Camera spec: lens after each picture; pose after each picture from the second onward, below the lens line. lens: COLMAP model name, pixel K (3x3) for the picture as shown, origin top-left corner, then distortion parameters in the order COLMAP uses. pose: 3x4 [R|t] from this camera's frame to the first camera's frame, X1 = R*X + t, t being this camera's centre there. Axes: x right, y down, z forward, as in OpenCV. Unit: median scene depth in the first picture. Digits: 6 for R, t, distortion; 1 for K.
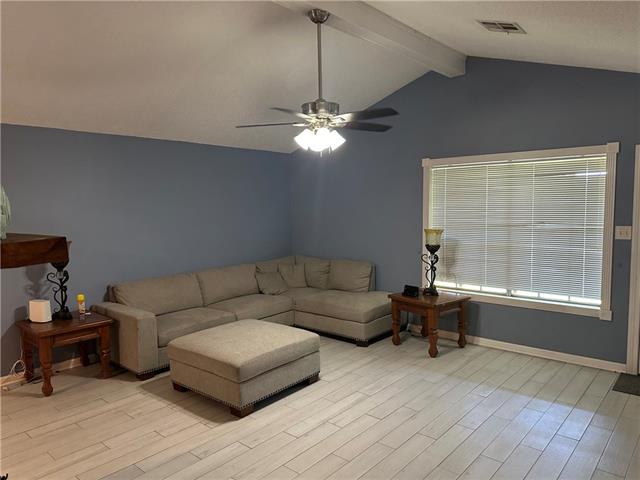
lens RADIAL K [[451.5, 0, 320.0], [0, 451.5, 240.0], [0, 0, 1]] dist [0.043259, -0.001039]
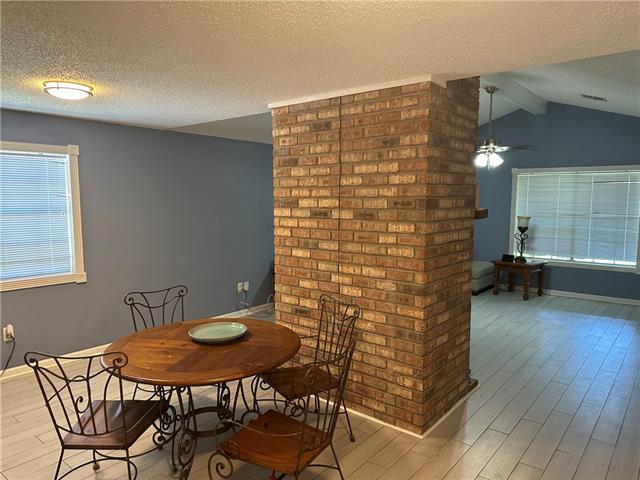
lens RADIAL K [[453.1, 0, 320.0], [0, 453.1, 240.0], [0, 0, 1]] dist [-0.000772, 0.001914]
pose [[0.999272, 0.014408, 0.035322, -0.470202], [-0.014910, 0.999791, 0.013989, 0.042512], [-0.035113, -0.014506, 0.999278, -0.464405]]
